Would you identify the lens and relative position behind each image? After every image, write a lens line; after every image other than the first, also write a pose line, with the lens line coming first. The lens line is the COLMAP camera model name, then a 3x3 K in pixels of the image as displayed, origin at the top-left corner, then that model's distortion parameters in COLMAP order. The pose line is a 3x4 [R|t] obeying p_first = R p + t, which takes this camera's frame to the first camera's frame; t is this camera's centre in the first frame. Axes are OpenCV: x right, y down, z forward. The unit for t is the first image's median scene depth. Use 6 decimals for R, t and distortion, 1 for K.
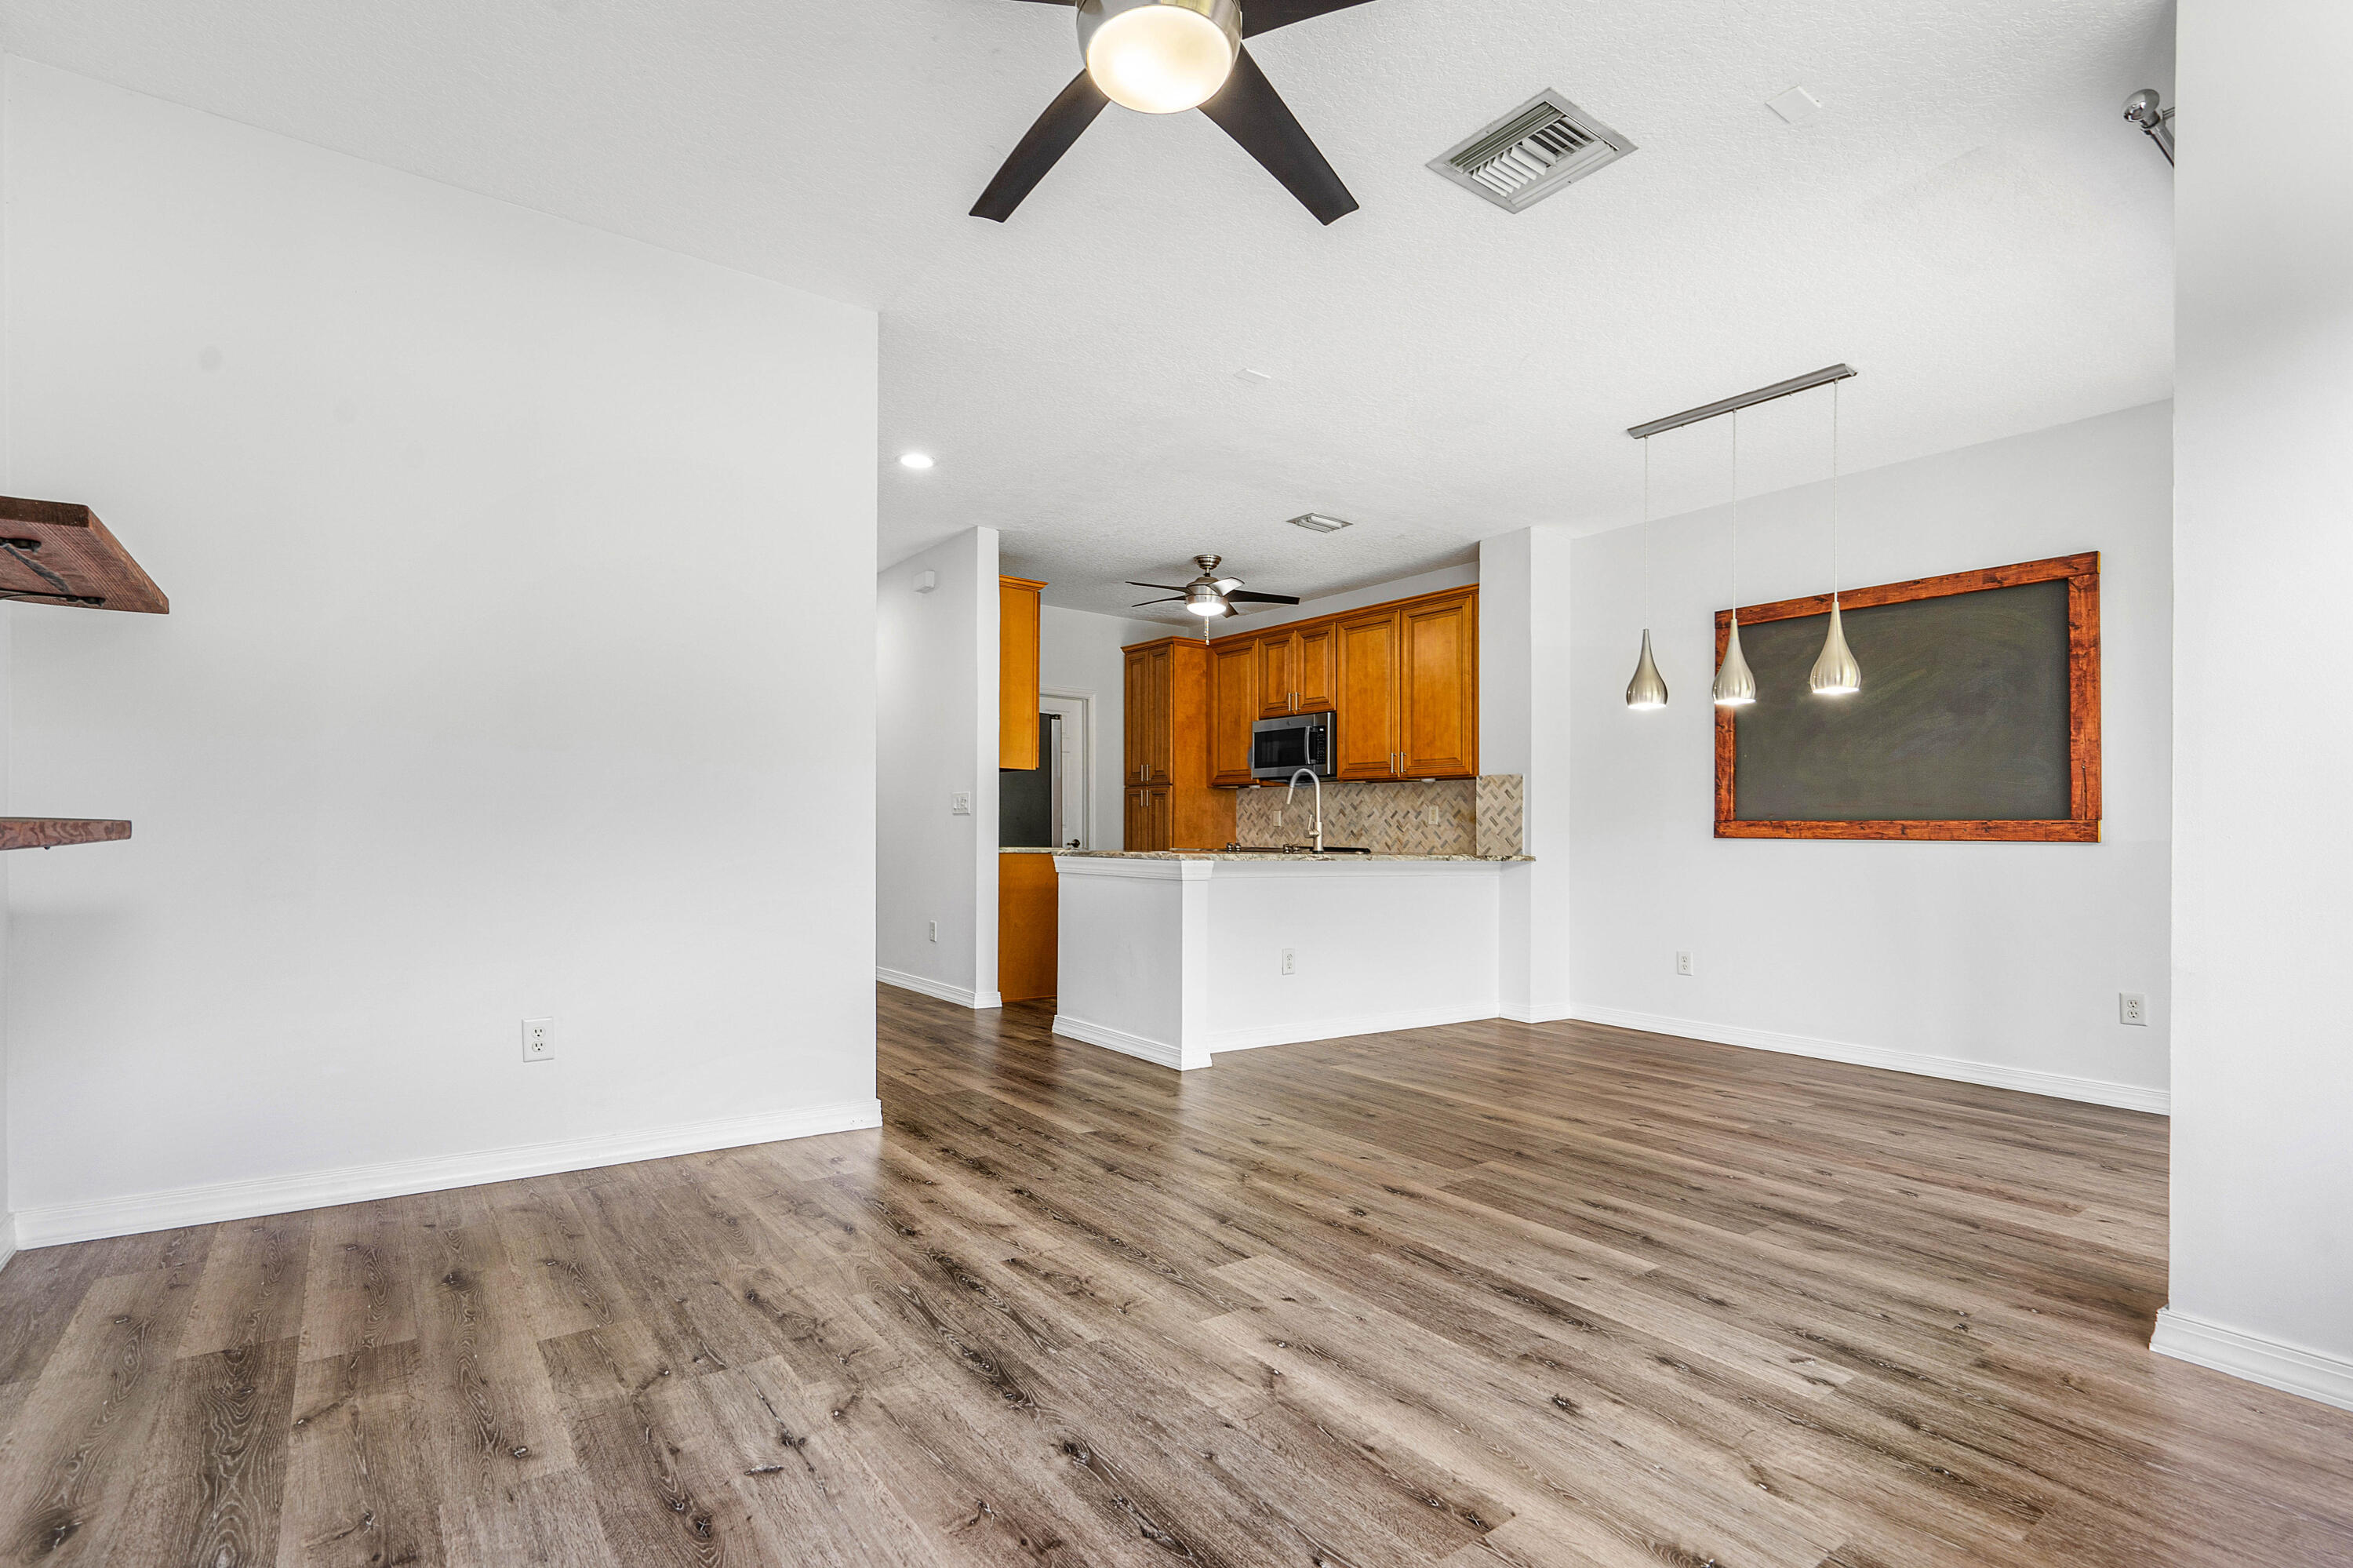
lens RADIAL K [[1077.6, 0, 1162.6], [0, 1077.6, 817.6], [0, 0, 1]] dist [-0.001707, 0.000840]
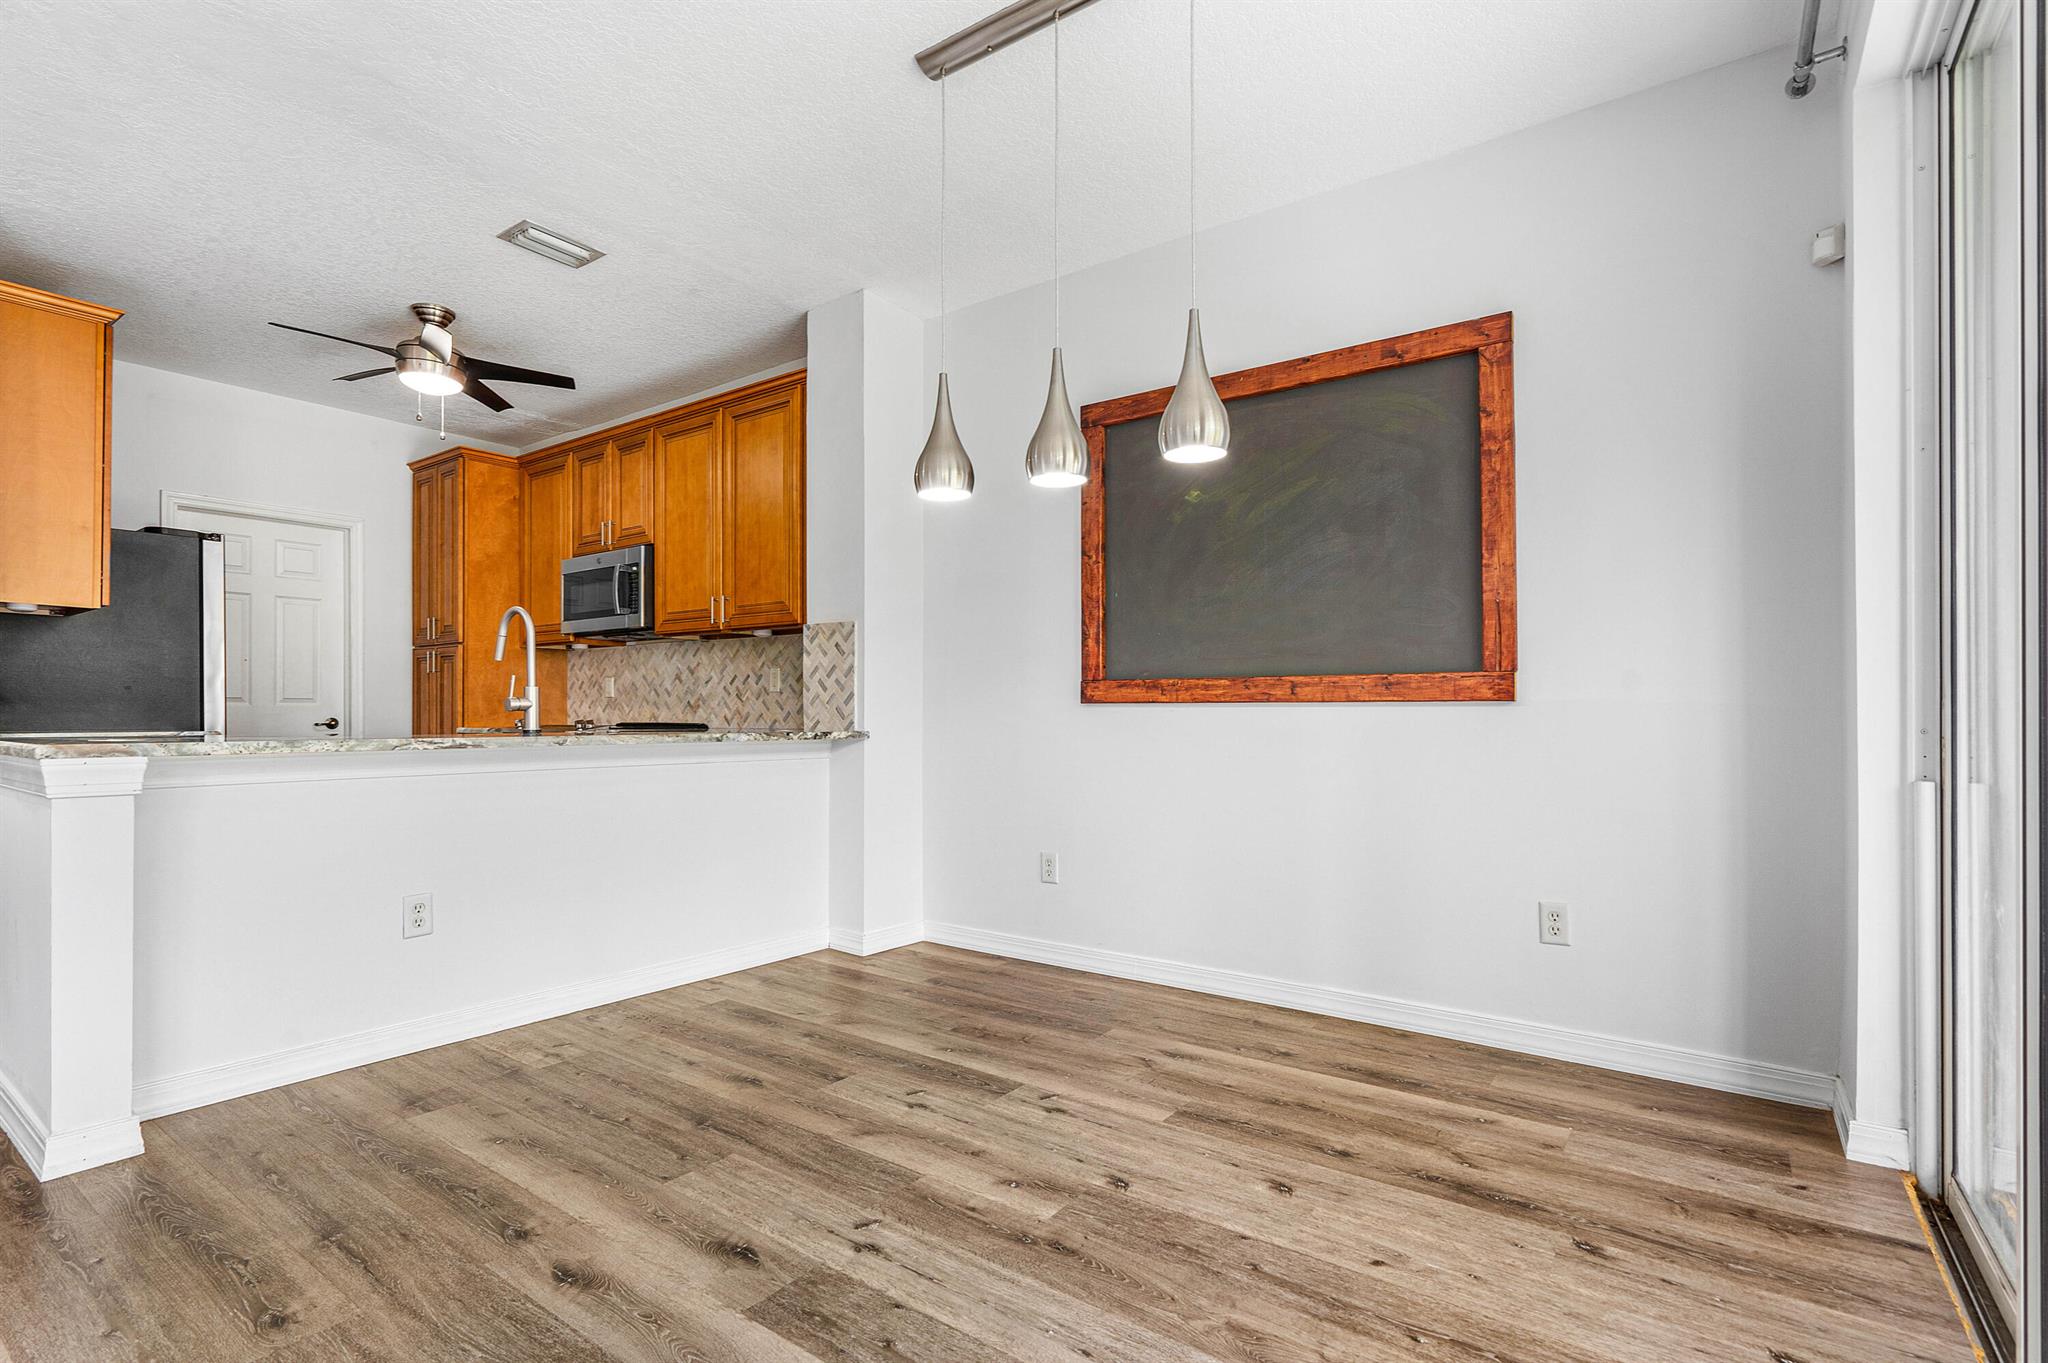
lens RADIAL K [[957.4, 0, 1031.5], [0, 957.4, 711.0], [0, 0, 1]] dist [-0.019144, 0.000272]
pose [[0.945240, -0.014549, 0.326050, 0.330440], [0.008711, 0.999775, 0.019357, 0.014007], [-0.326259, -0.015457, 0.945154, 0.475470]]
